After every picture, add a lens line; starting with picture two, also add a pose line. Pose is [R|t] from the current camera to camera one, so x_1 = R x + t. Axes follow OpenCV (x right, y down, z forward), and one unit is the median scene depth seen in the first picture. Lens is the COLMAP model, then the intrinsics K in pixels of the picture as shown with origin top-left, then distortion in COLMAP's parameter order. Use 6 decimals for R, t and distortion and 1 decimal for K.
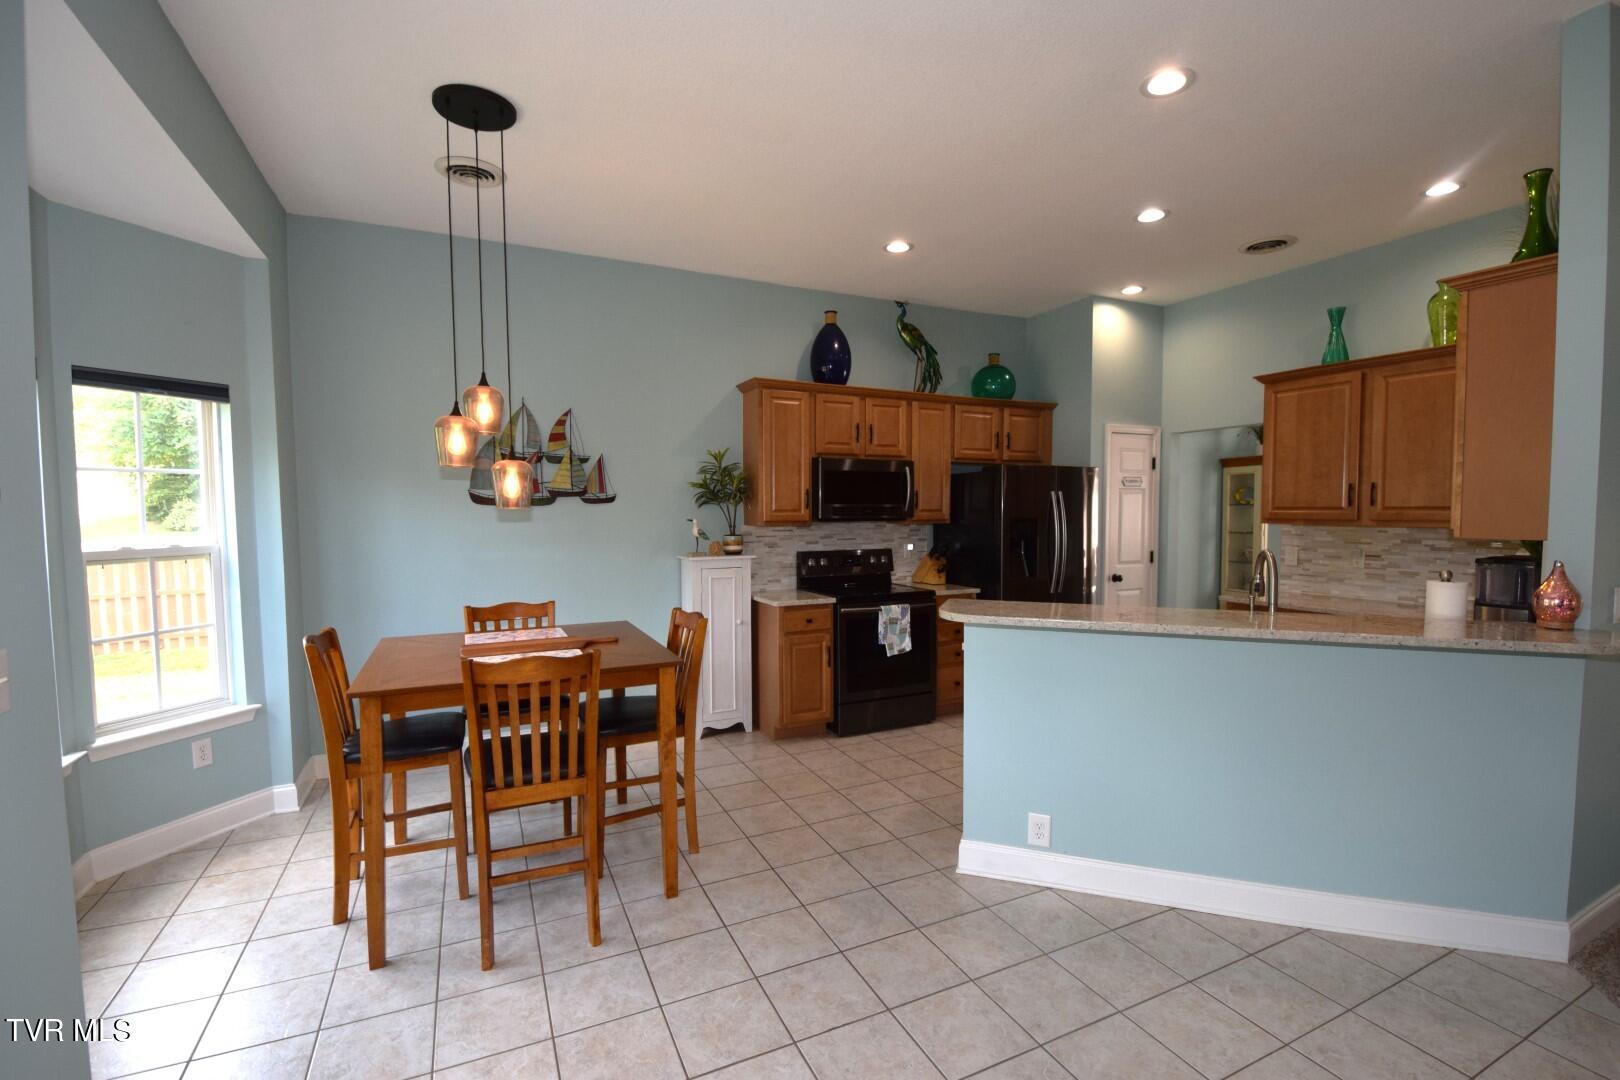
lens RADIAL K [[710.9, 0, 812.5], [0, 710.9, 548.6], [0, 0, 1]] dist [0.014697, -0.019490]
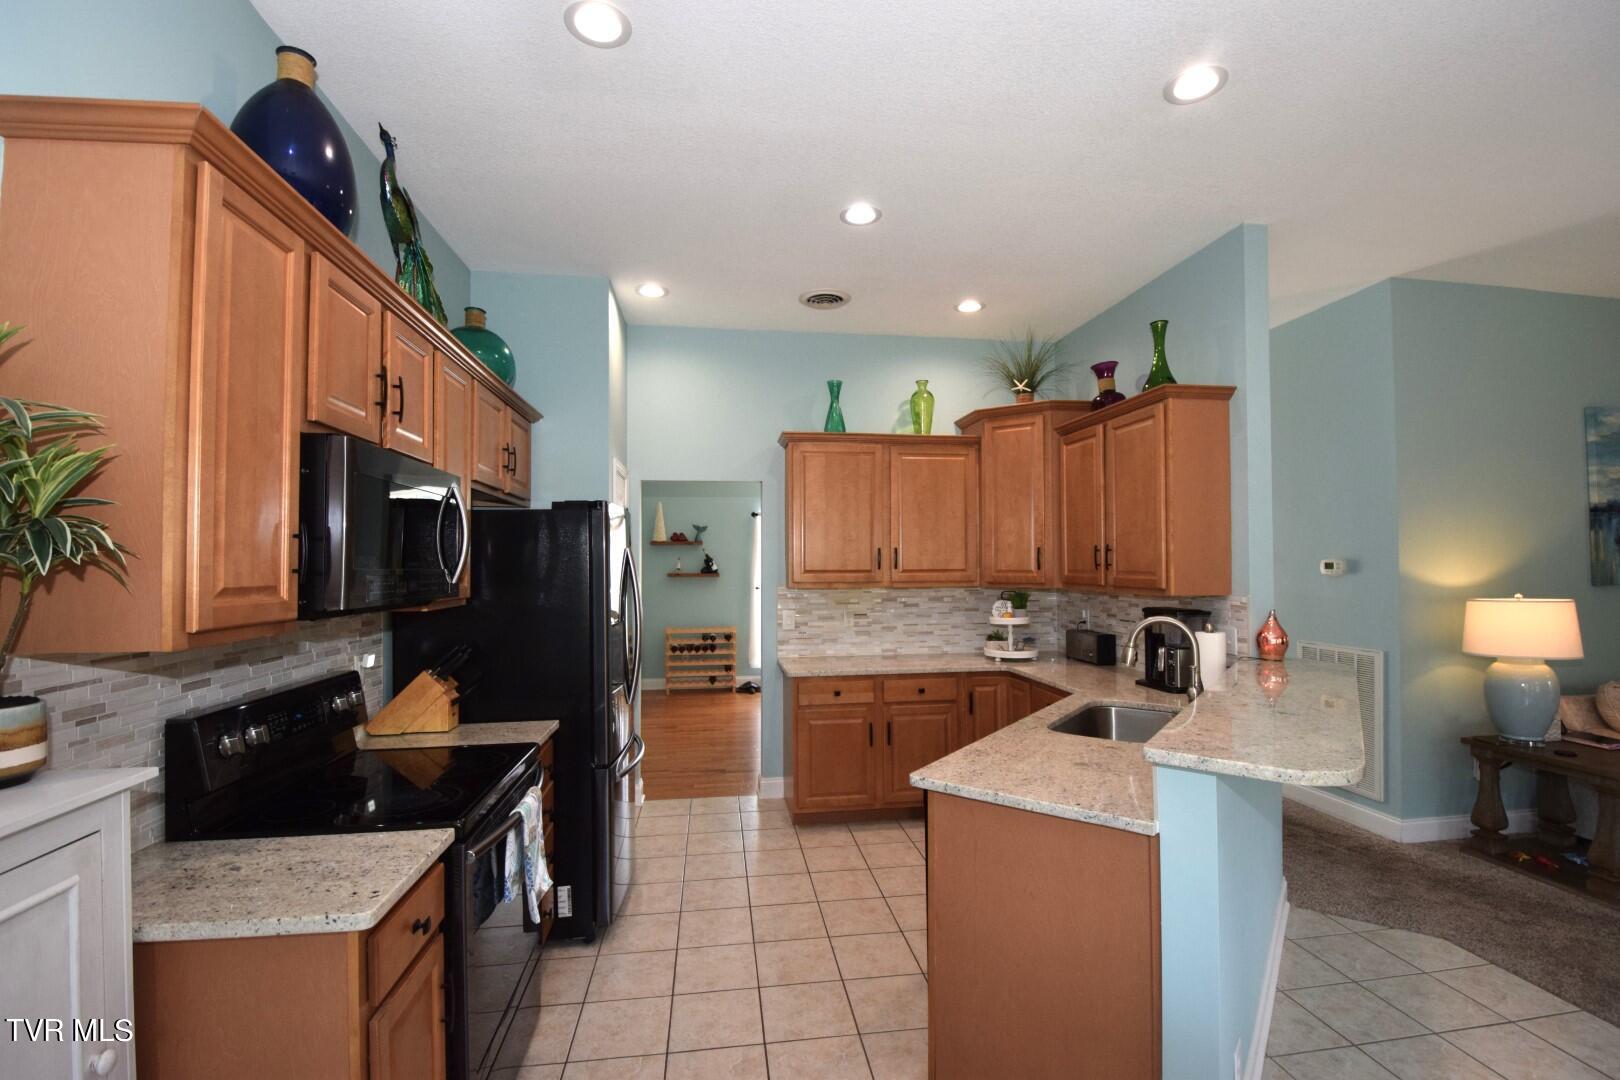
lens RADIAL K [[710.9, 0, 812.5], [0, 710.9, 548.6], [0, 0, 1]] dist [0.014697, -0.019490]
pose [[0.303964, 0.022858, 0.952409, -0.244238], [0.055784, 0.997570, -0.041745, -0.044054], [-0.951049, 0.065818, 0.301950, 0.661244]]
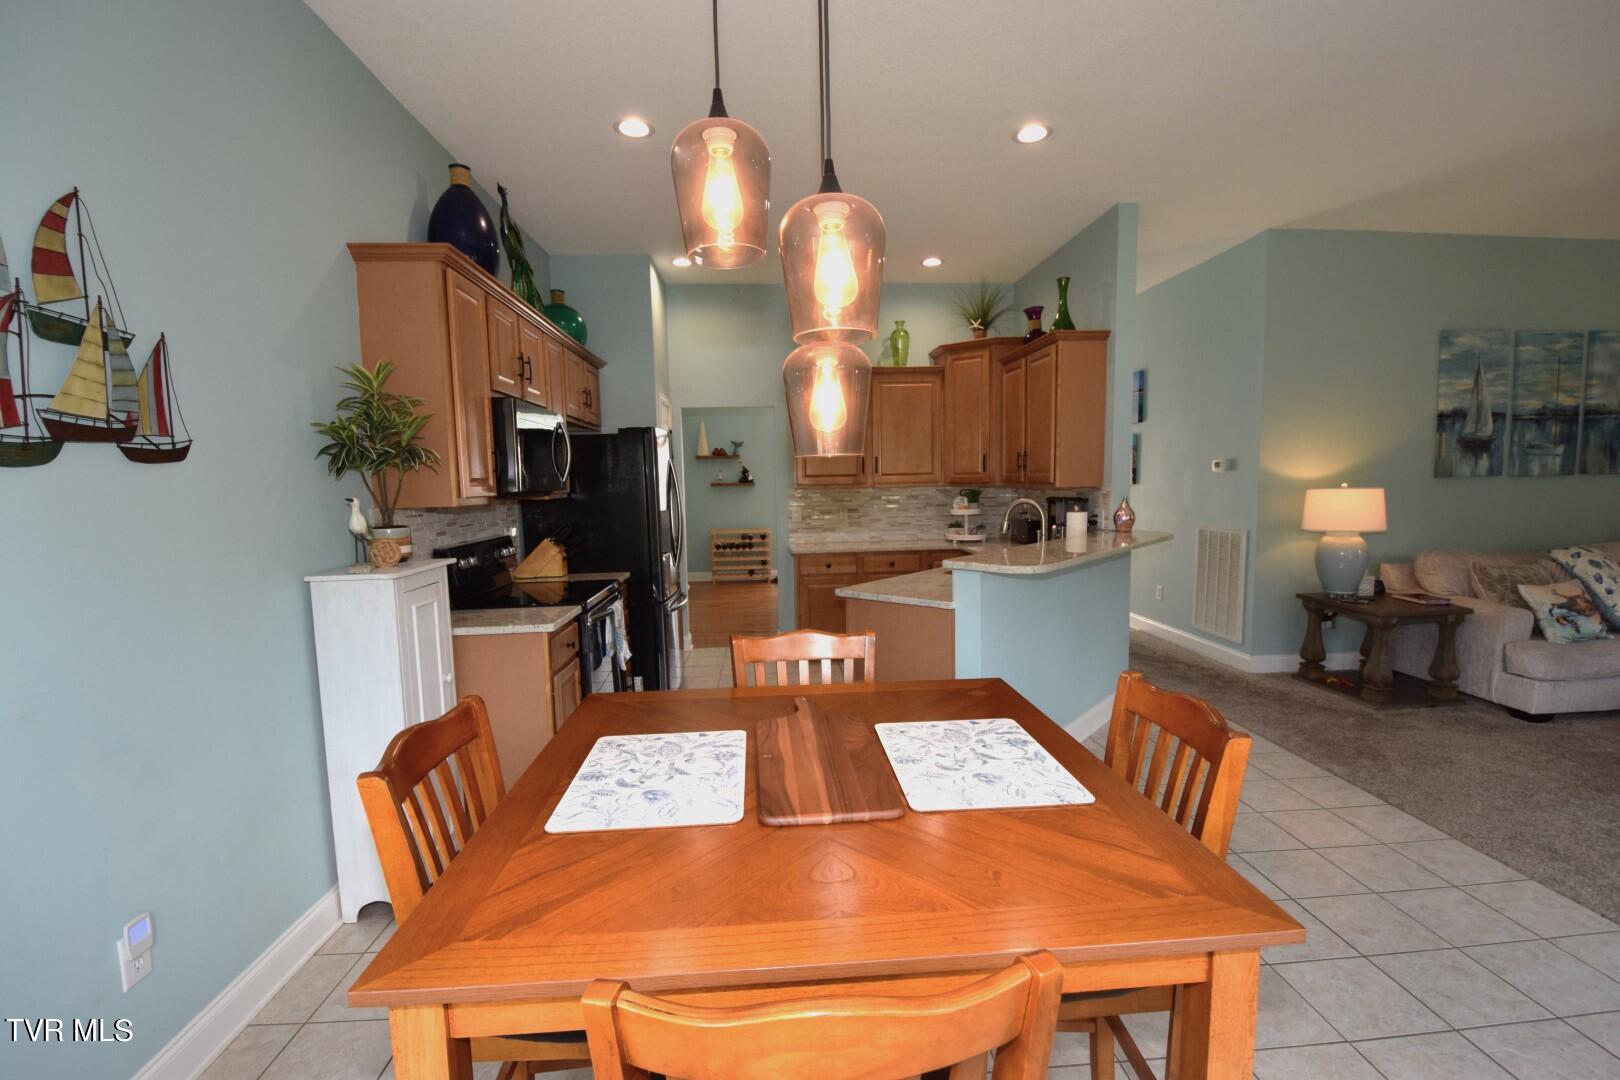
lens RADIAL K [[710.9, 0, 812.5], [0, 710.9, 548.6], [0, 0, 1]] dist [0.014697, -0.019490]
pose [[0.374236, -0.094107, 0.922546, -0.485230], [0.068686, 0.994918, 0.073627, -0.019746], [-0.924786, 0.035813, 0.378798, 0.491468]]
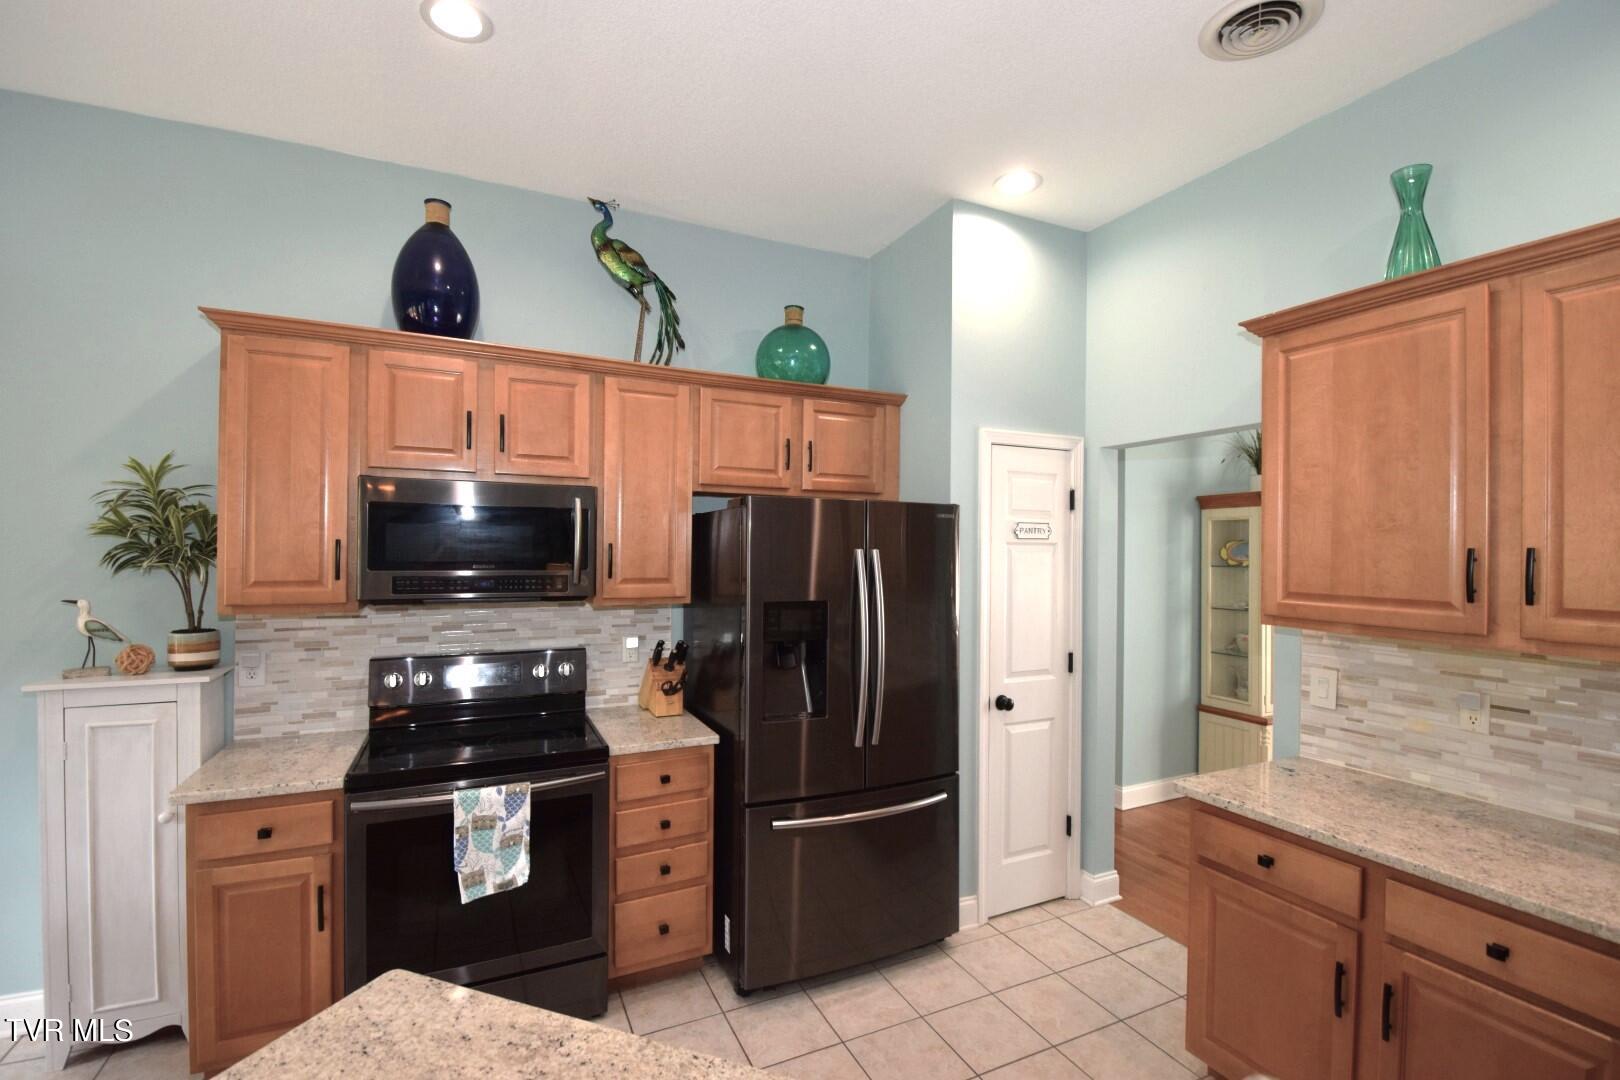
lens RADIAL K [[710.9, 0, 812.5], [0, 710.9, 548.6], [0, 0, 1]] dist [0.014697, -0.019490]
pose [[0.999904, 0.013854, 0.000406, 0.313224], [-0.013814, 0.998544, -0.052143, -0.055012], [-0.001127, 0.052132, 0.998640, 0.497144]]
